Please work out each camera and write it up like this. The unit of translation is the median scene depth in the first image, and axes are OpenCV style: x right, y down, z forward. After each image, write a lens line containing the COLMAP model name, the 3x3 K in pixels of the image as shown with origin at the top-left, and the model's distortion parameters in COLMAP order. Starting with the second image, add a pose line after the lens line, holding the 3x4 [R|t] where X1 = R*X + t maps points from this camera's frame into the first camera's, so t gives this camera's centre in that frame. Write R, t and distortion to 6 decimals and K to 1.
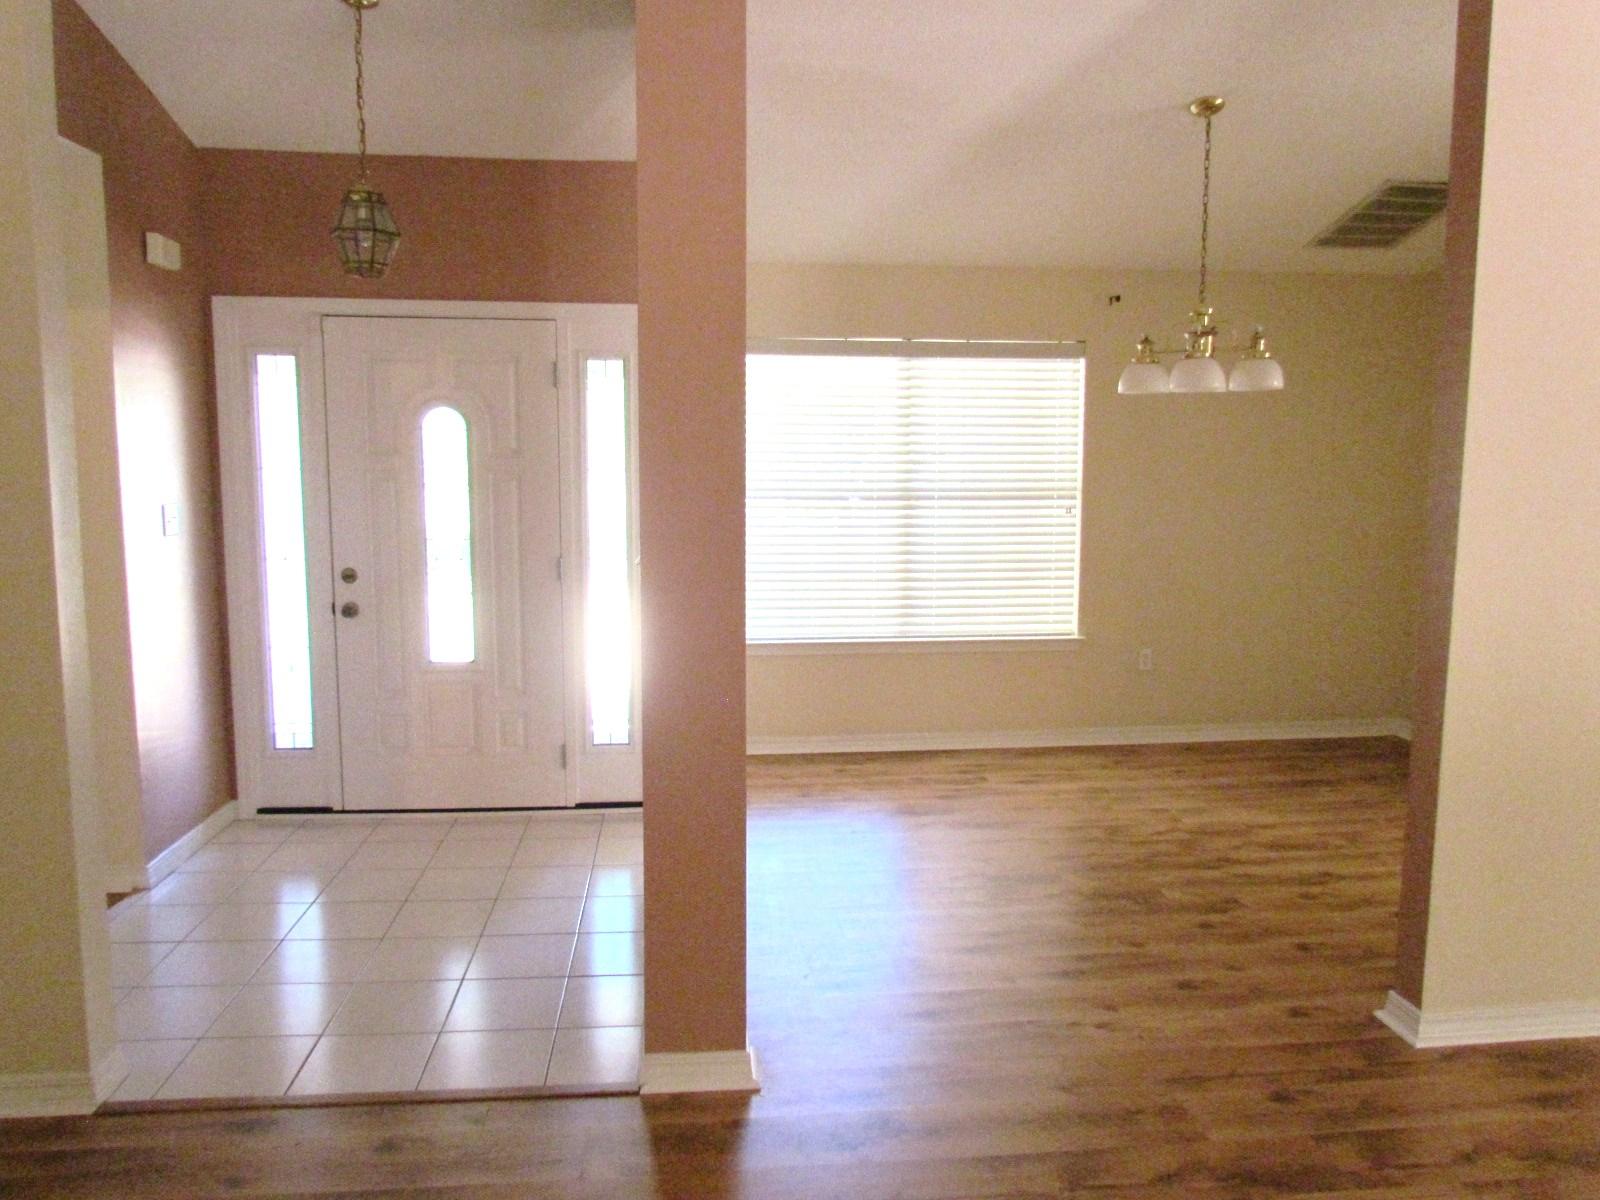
lens RADIAL K [[1131.6, 0, 795.7], [0, 1131.6, 595.2], [0, 0, 1]] dist [-0.033123, 0.011027]
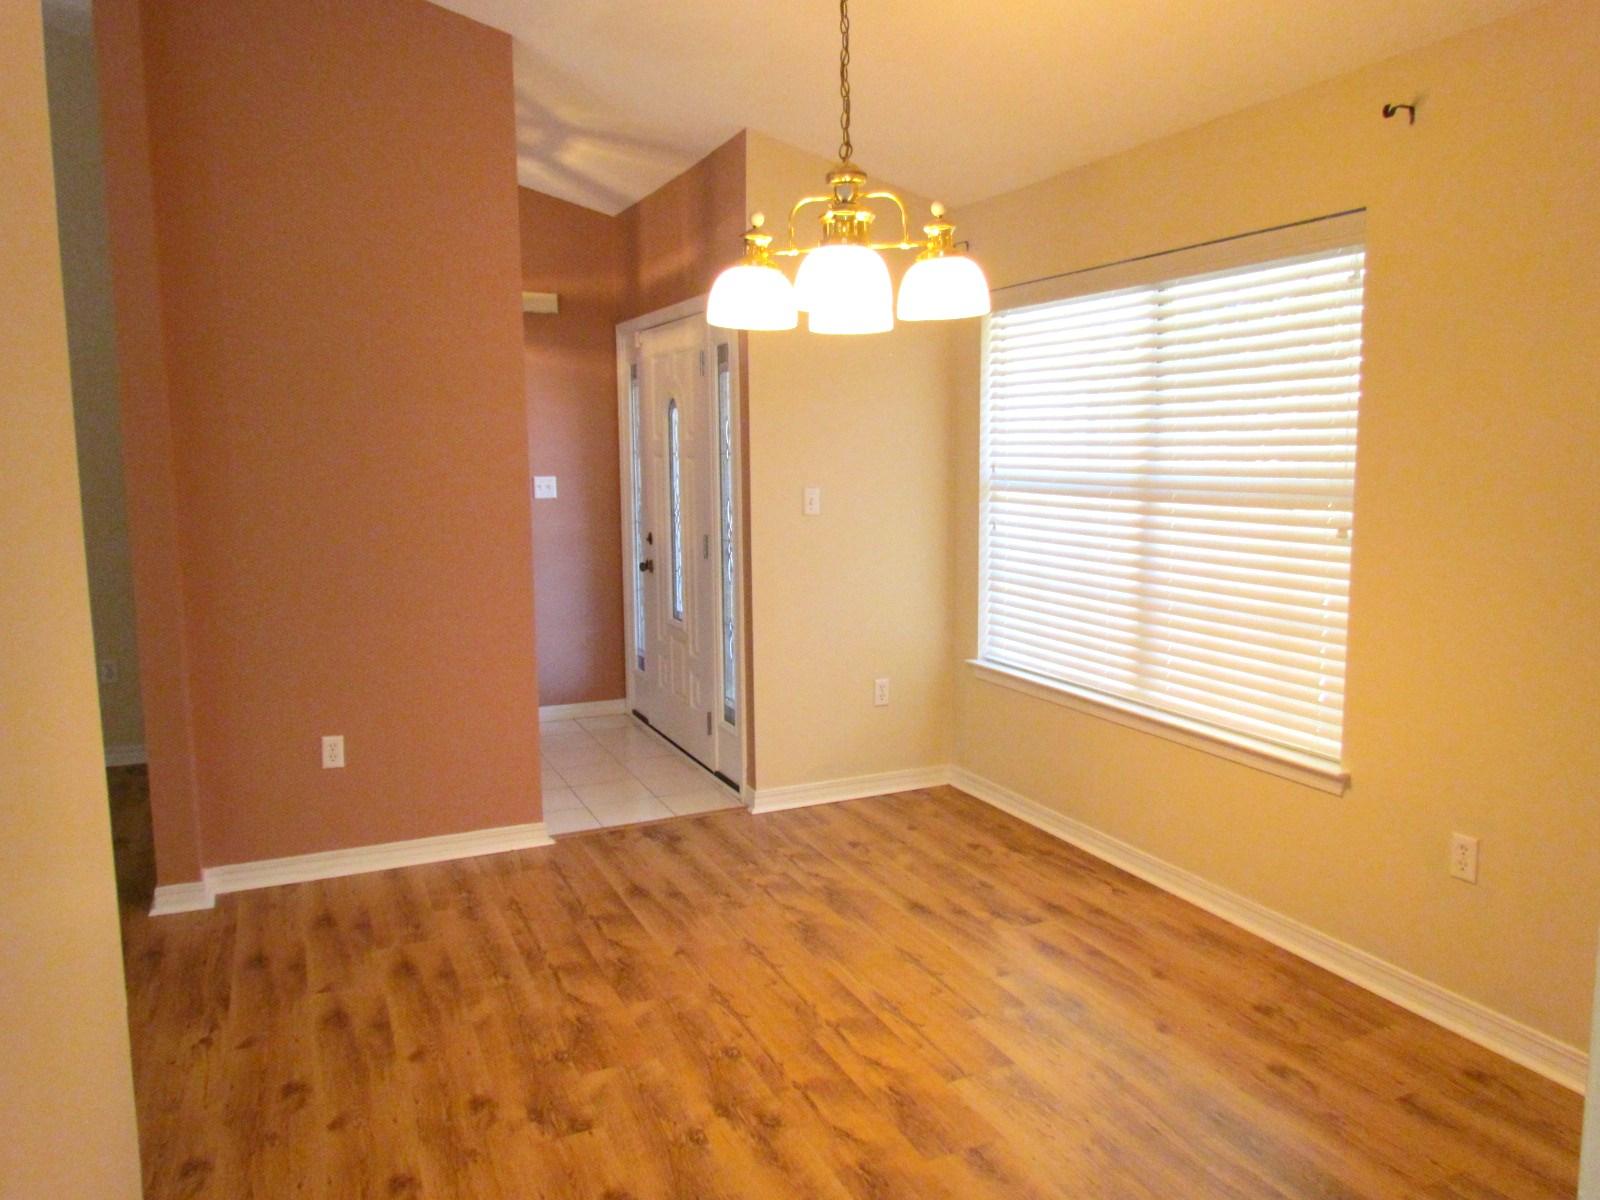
lens RADIAL K [[1131.6, 0, 799.5], [0, 1131.6, 593.2], [0, 0, 1]] dist [-0.033123, 0.011027]
pose [[0.323364, 0.117547, -0.938945, 0.832107], [-0.101989, 0.990804, 0.088915, -0.084784], [0.940763, 0.067010, 0.332378, 0.736127]]
